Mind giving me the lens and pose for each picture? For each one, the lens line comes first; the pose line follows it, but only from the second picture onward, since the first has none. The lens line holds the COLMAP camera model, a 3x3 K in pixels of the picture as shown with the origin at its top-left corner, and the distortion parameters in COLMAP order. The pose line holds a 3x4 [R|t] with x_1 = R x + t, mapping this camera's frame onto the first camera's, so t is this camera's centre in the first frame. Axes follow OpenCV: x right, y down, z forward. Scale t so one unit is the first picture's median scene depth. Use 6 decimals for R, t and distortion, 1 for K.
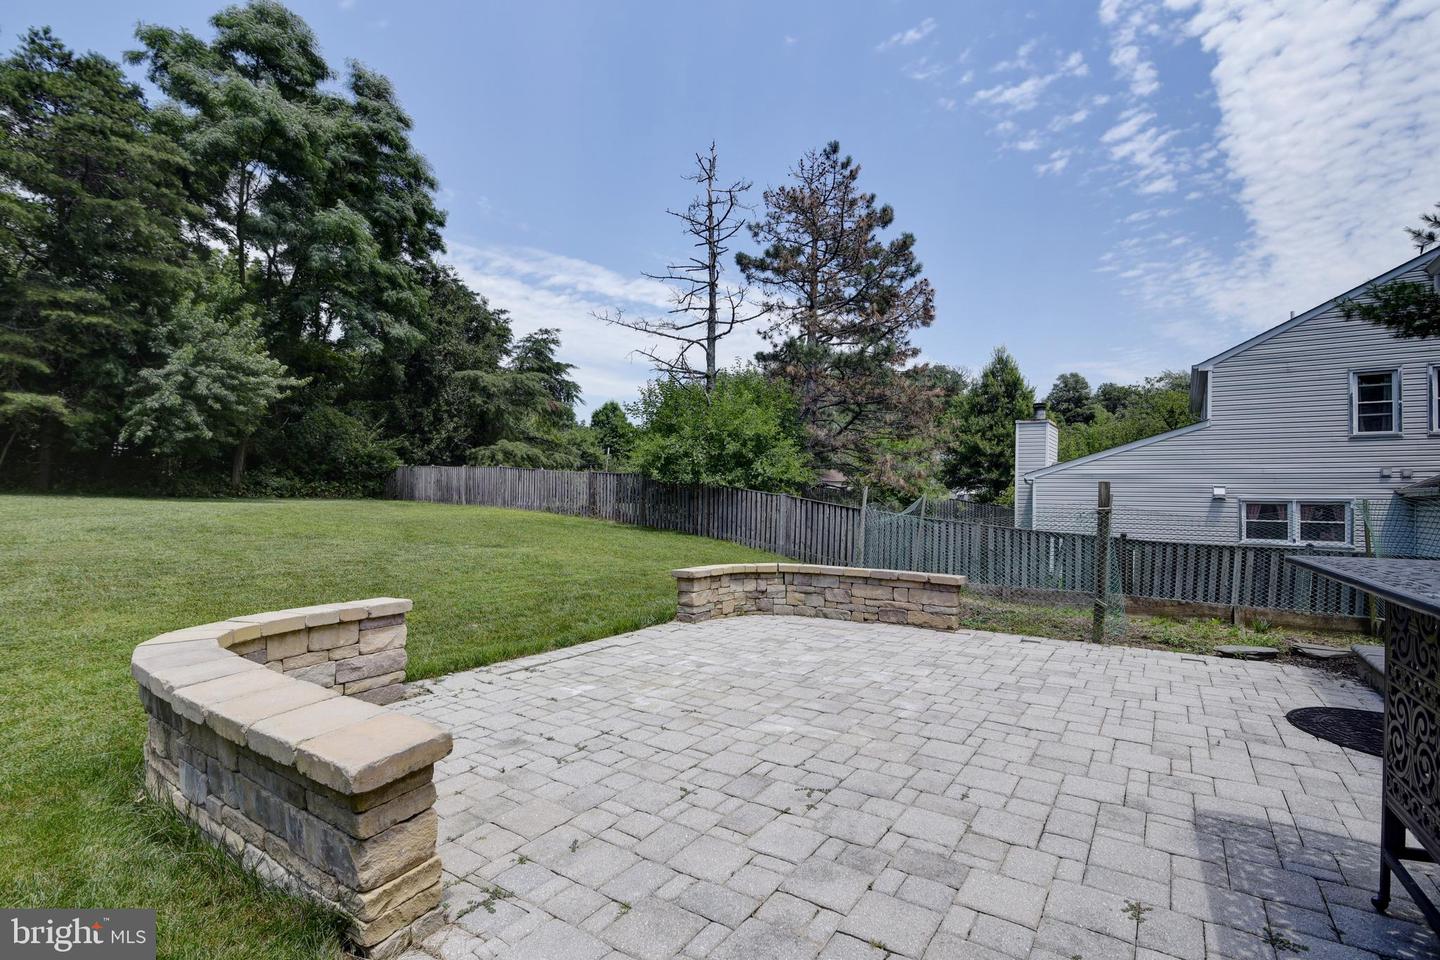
lens RADIAL K [[678.2, 0, 734.7], [0, 678.2, 485.6], [0, 0, 1]] dist [-0.023234, 0.000673]
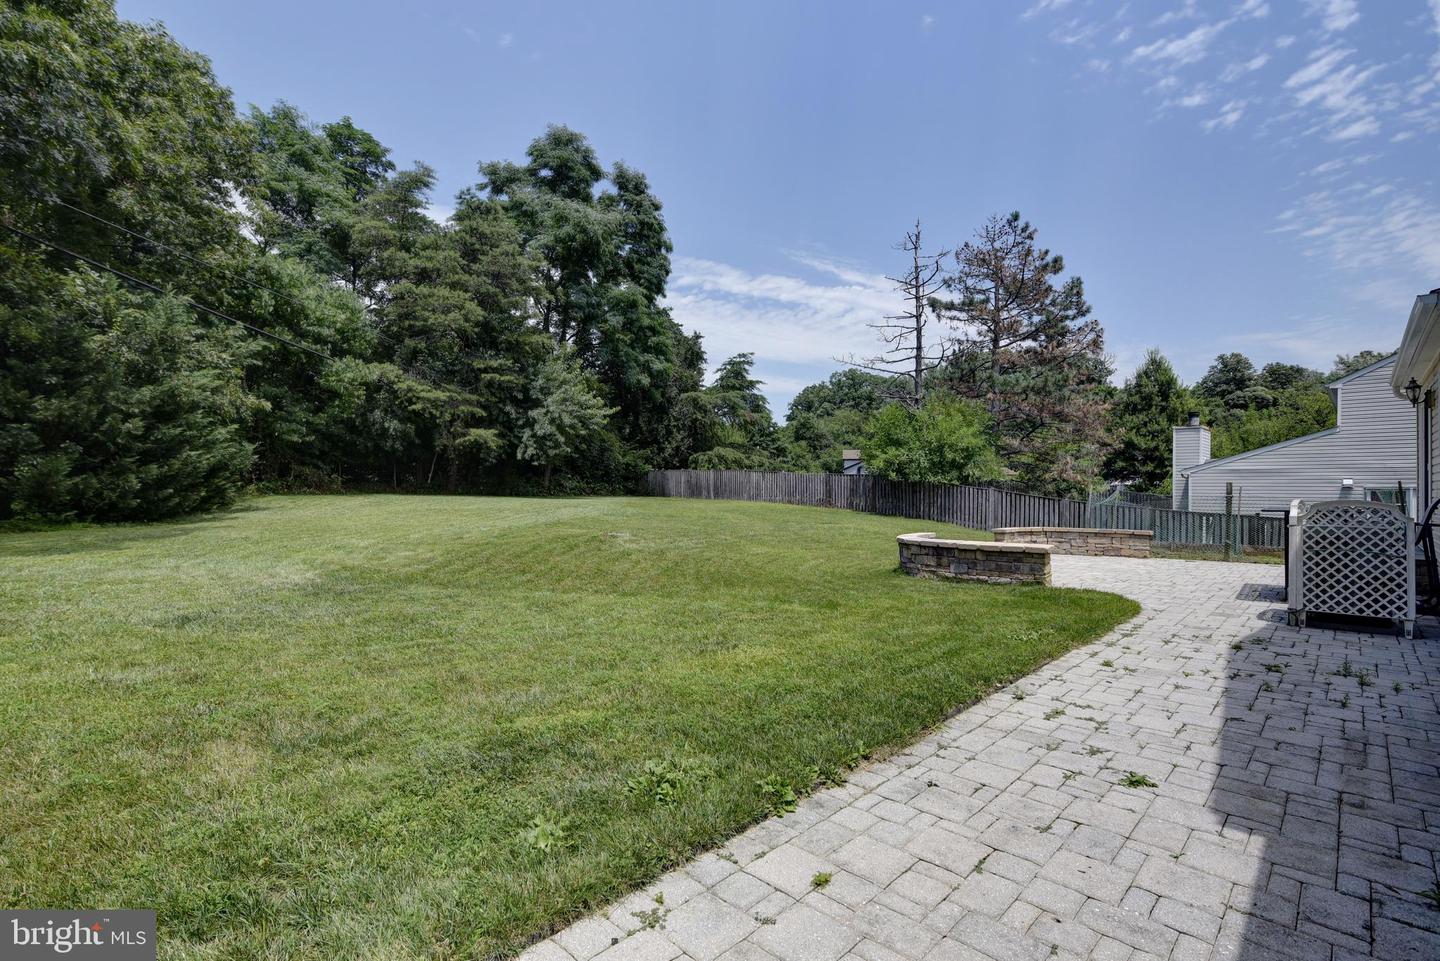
lens RADIAL K [[679.8, 0, 722.6], [0, 679.8, 487.1], [0, 0, 1]] dist [-0.023242, 0.000216]
pose [[0.982229, -0.013579, -0.187195, -0.165242], [0.015755, 0.999824, 0.010144, -0.010498], [0.187025, -0.012913, 0.982270, -0.367120]]
